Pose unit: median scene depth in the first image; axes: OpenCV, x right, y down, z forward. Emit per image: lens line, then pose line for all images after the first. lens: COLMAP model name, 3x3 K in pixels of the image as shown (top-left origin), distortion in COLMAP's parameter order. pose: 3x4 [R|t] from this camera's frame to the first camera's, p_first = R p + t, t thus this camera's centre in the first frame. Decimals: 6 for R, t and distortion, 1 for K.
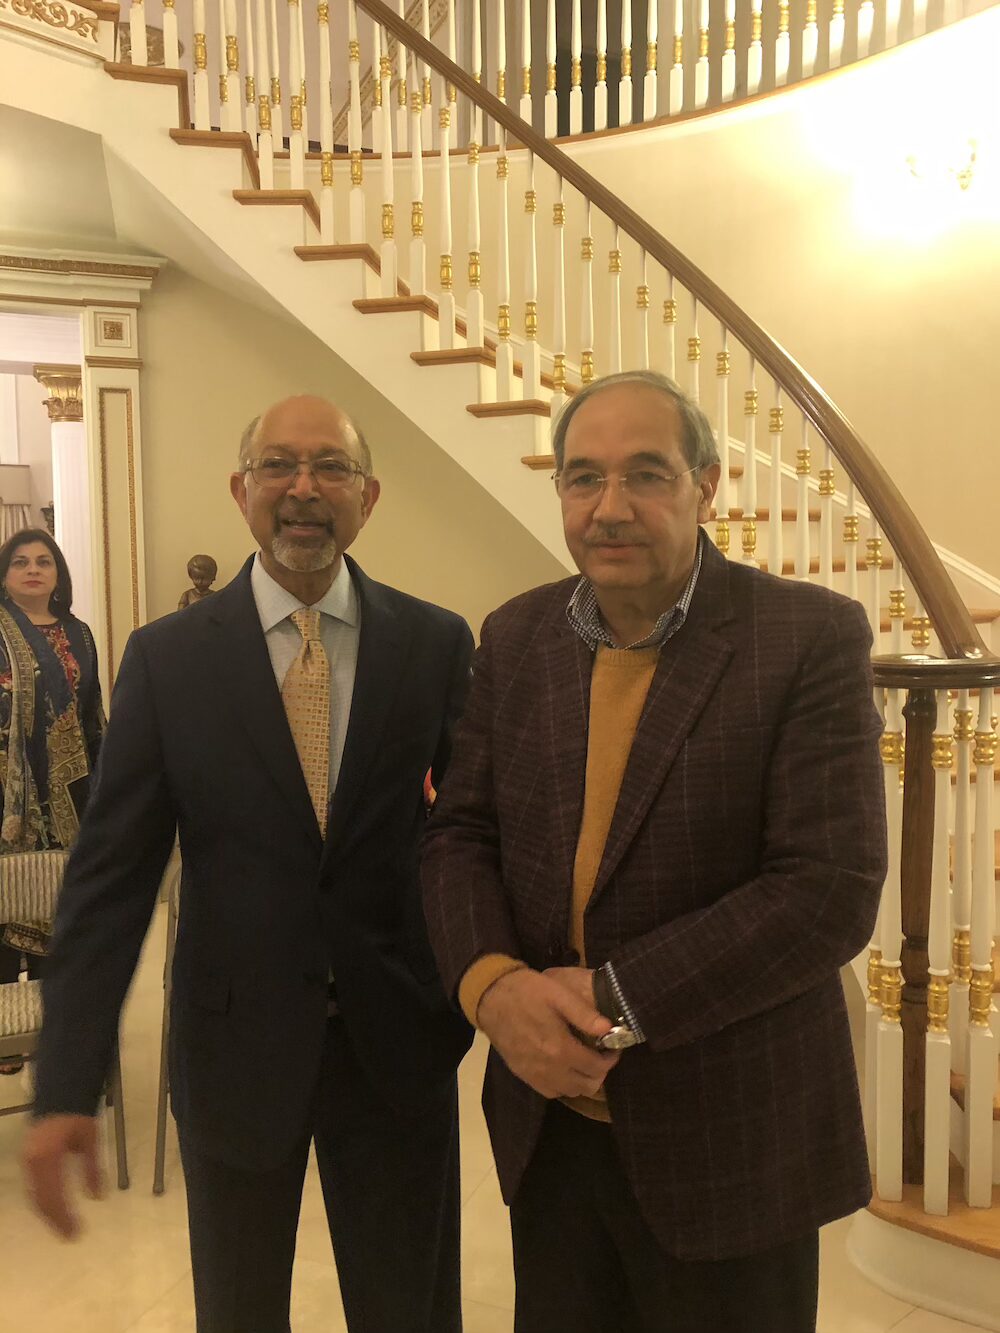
lens RADIAL K [[1102.1, 0, 492.0], [0, 1102.1, 665.3], [0, 0, 1]] dist [0.016202, -0.012827]
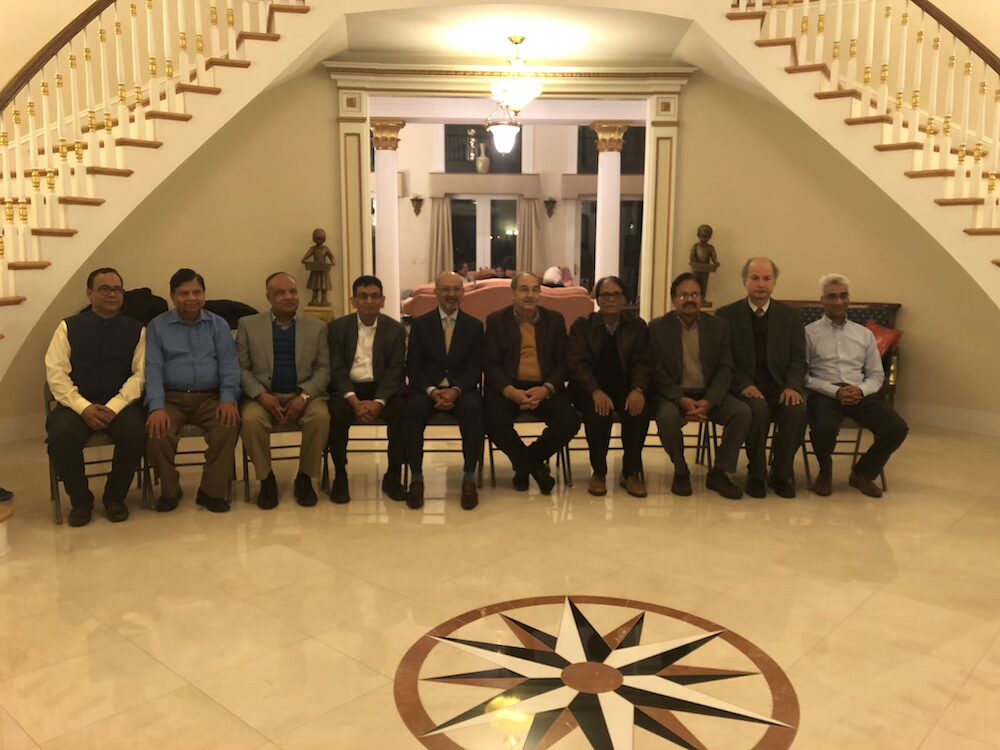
lens RADIAL K [[826.8, 0, 504.8], [0, 826.8, 369.9], [0, 0, 1]] dist [0.016202, -0.012827]
pose [[0.939843, 0.061118, -0.336095, -0.119284], [-0.039806, 0.996756, 0.069944, 0.081926], [0.339280, -0.052358, 0.939227, -0.610778]]
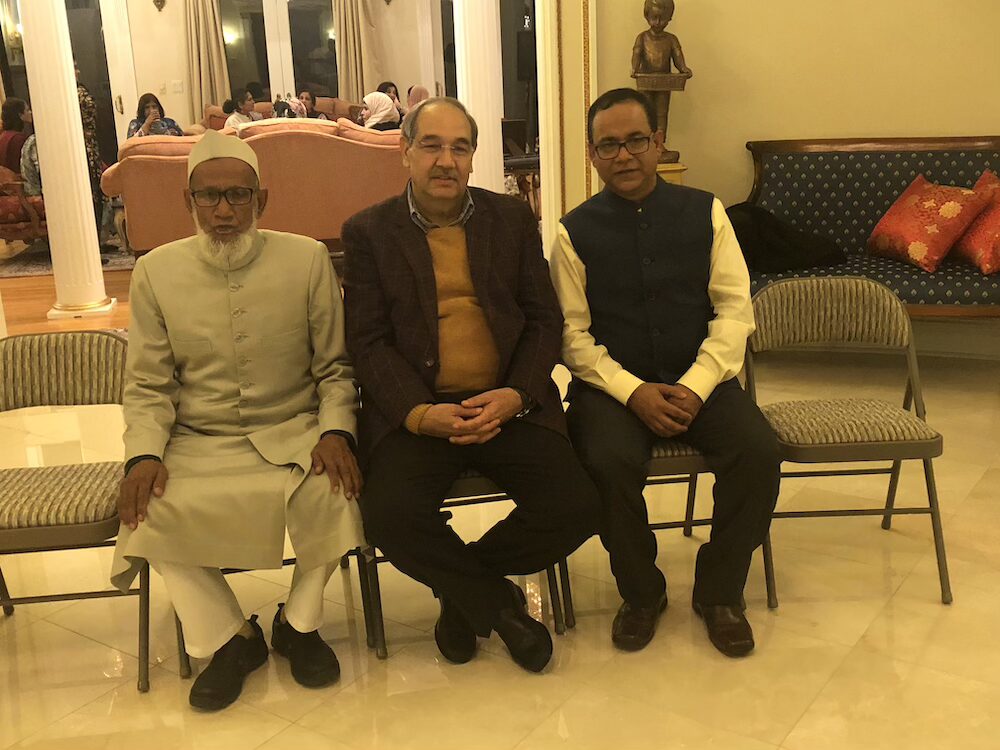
lens RADIAL K [[1145.4, 0, 511.0], [0, 1145.4, 355.8], [0, 0, 1]] dist [0.008741, 0.000000]
pose [[0.976130, 0.025816, -0.215647, -0.217526], [0.012927, 0.984244, 0.176342, 0.038463], [0.216802, -0.174920, 0.960416, -0.018133]]
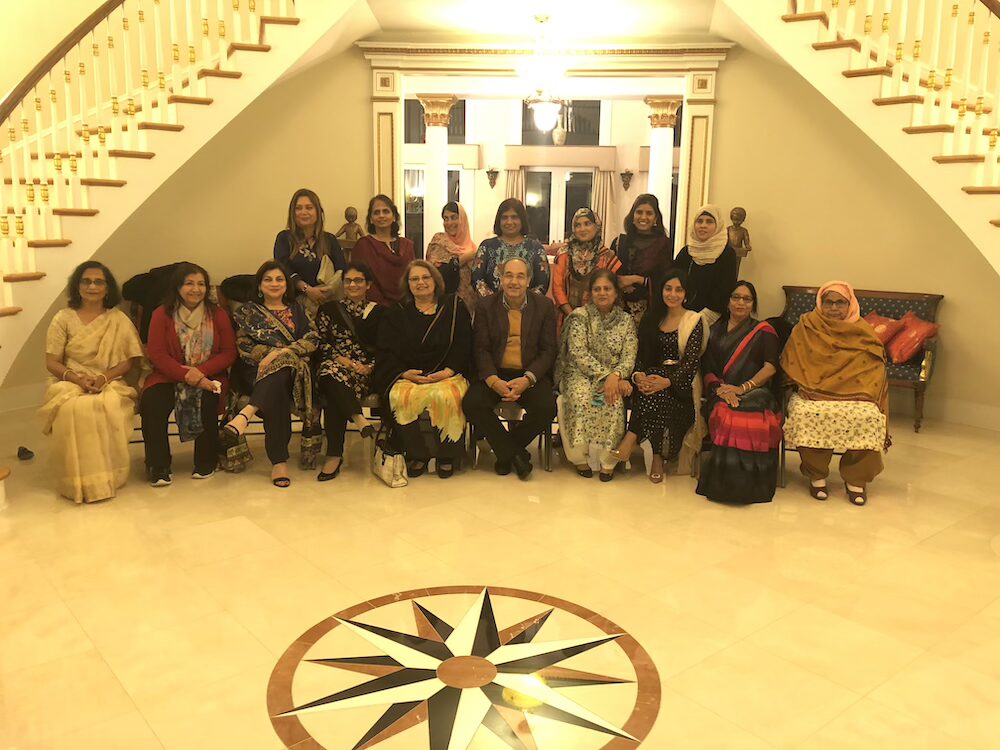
lens RADIAL K [[826.8, 0, 504.9], [0, 826.8, 368.1], [0, 0, 1]] dist [0.016202, -0.012827]
pose [[0.885451, 0.107865, -0.452041, 0.057268], [-0.062976, 0.991569, 0.113251, 0.043646], [0.460445, -0.071810, 0.884779, -0.540937]]
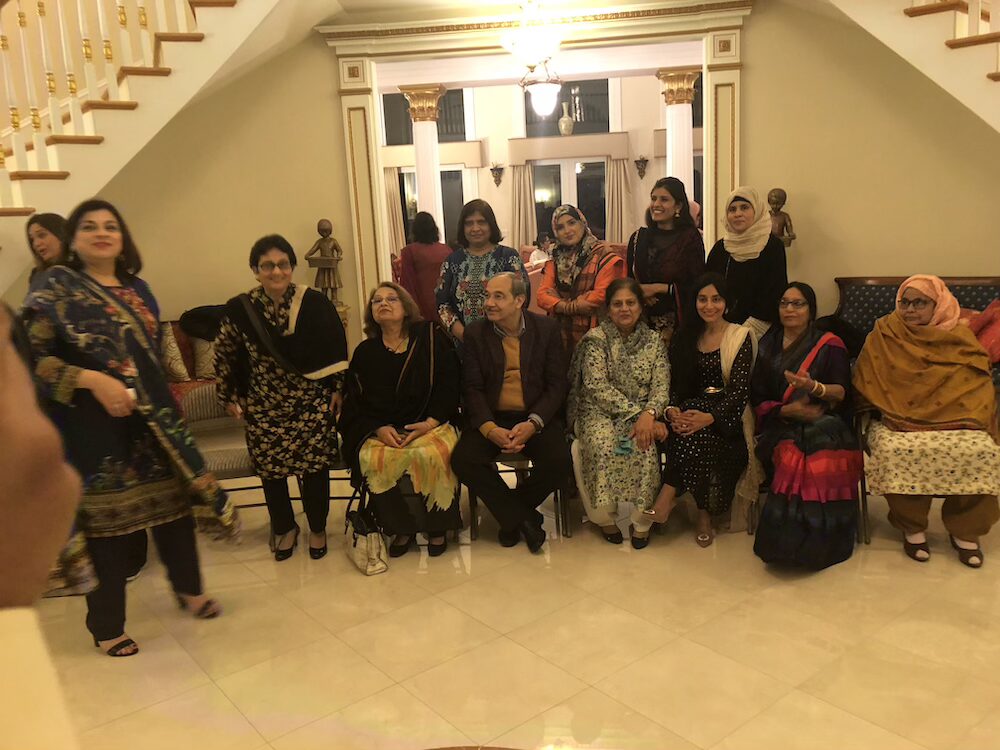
lens RADIAL K [[826.8, 0, 507.8], [0, 826.8, 370.2], [0, 0, 1]] dist [0.016202, -0.012827]
pose [[0.877337, 0.054147, -0.476810, -0.033960], [0.003482, 0.992869, 0.119159, 0.017279], [0.479862, -0.106203, 0.870892, -0.287697]]
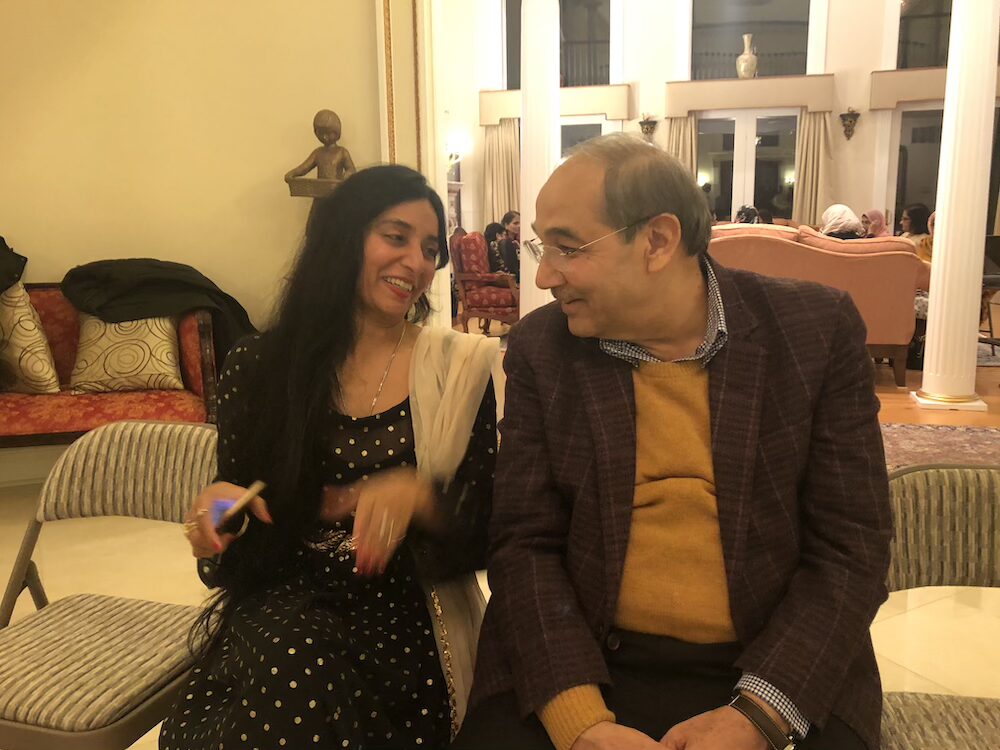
lens RADIAL K [[866.3, 0, 510.7], [0, 866.3, 382.4], [0, 0, 1]] dist [0.024798, -0.023745]
pose [[0.789648, 0.112348, -0.603186, -0.390922], [-0.041797, 0.990659, 0.129800, 0.074301], [0.612135, -0.077285, 0.786968, 0.349446]]
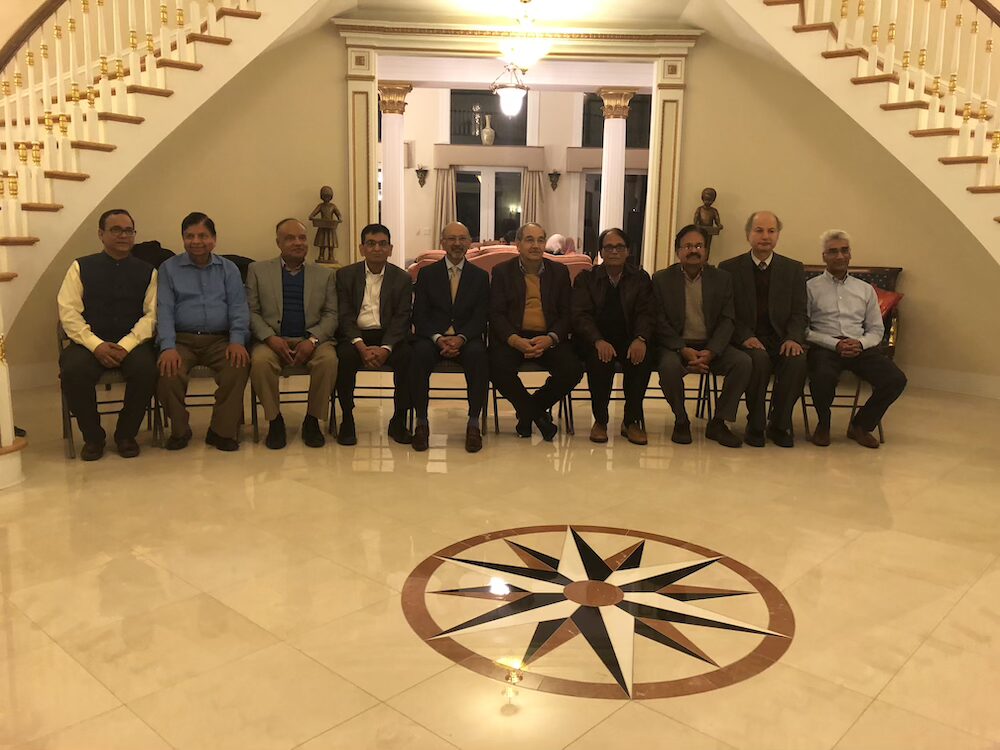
lens RADIAL K [[826.8, 0, 502.6], [0, 826.8, 366.5], [0, 0, 1]] dist [0.016202, -0.012827]
pose [[0.937737, 0.080224, -0.337956, -0.115626], [-0.053866, 0.994779, 0.086676, 0.133423], [0.343145, -0.063075, 0.937162, -0.632457]]
